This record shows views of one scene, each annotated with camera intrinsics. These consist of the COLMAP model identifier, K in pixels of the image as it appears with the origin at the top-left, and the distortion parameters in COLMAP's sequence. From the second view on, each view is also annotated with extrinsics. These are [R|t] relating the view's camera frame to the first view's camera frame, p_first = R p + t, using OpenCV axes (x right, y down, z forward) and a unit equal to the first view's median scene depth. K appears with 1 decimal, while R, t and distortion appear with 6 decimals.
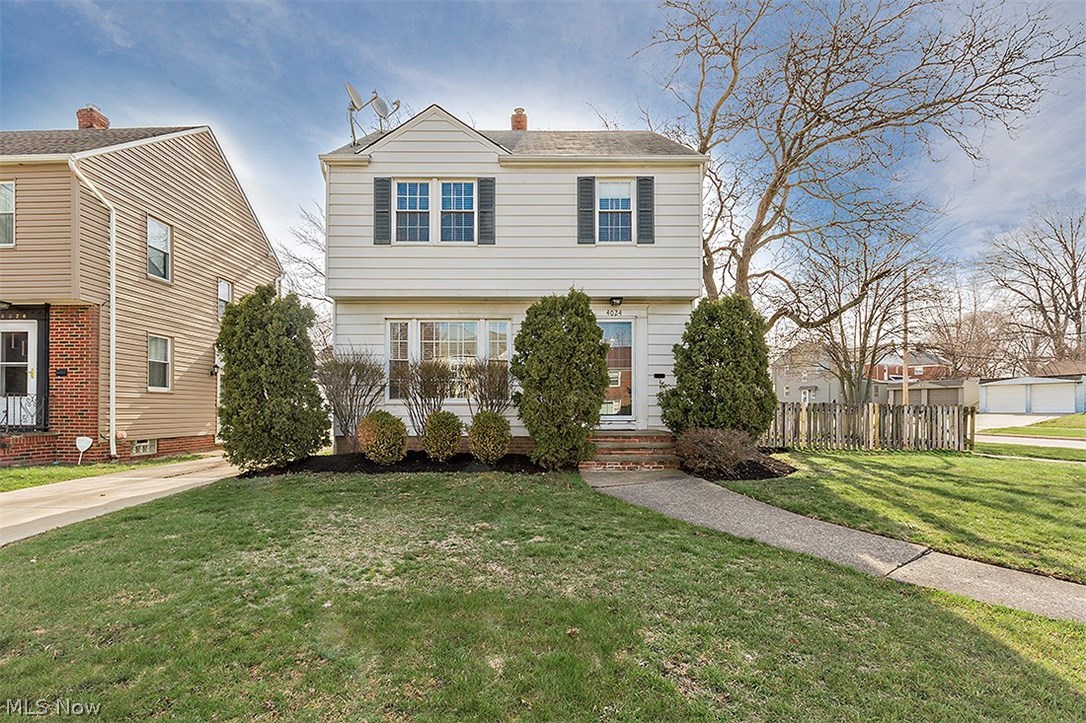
lens RADIAL K [[439.4, 0, 528.2], [0, 439.4, 334.5], [0, 0, 1]] dist [-0.001019, -0.000302]
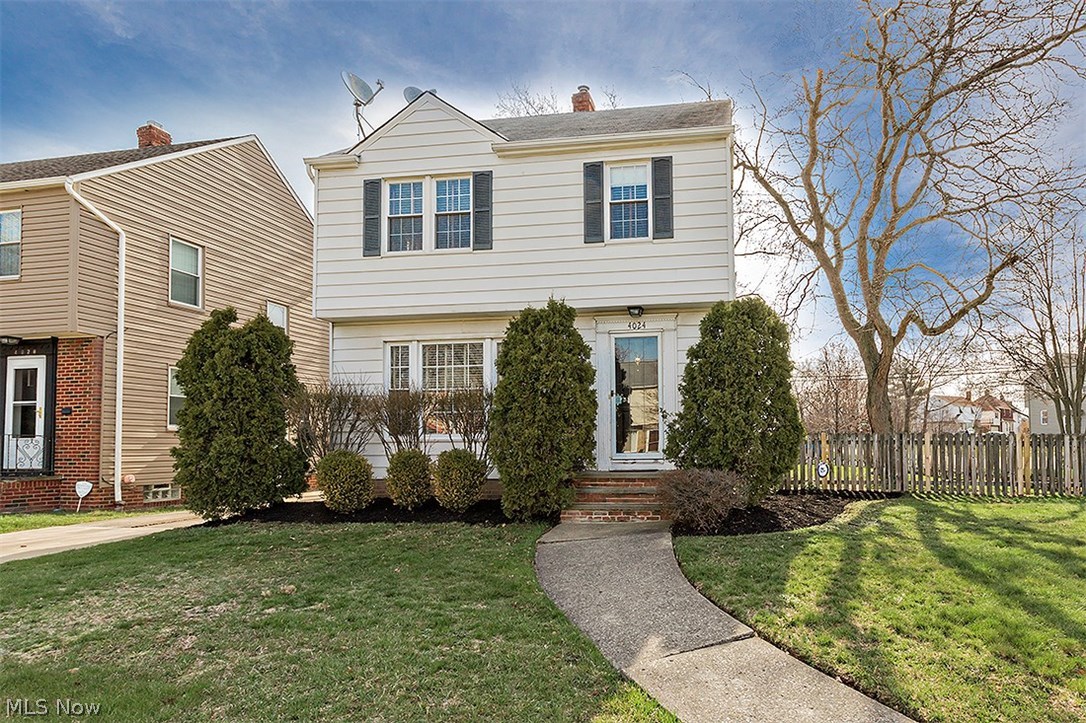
lens RADIAL K [[528.8, 0, 570.2], [0, 528.8, 340.4], [0, 0, 1]] dist [-0.001116, -0.000378]
pose [[0.993294, -0.033301, -0.110719, 0.166672], [0.030280, 0.999125, -0.028855, 0.002486], [0.111583, 0.025309, 0.993433, 0.015062]]
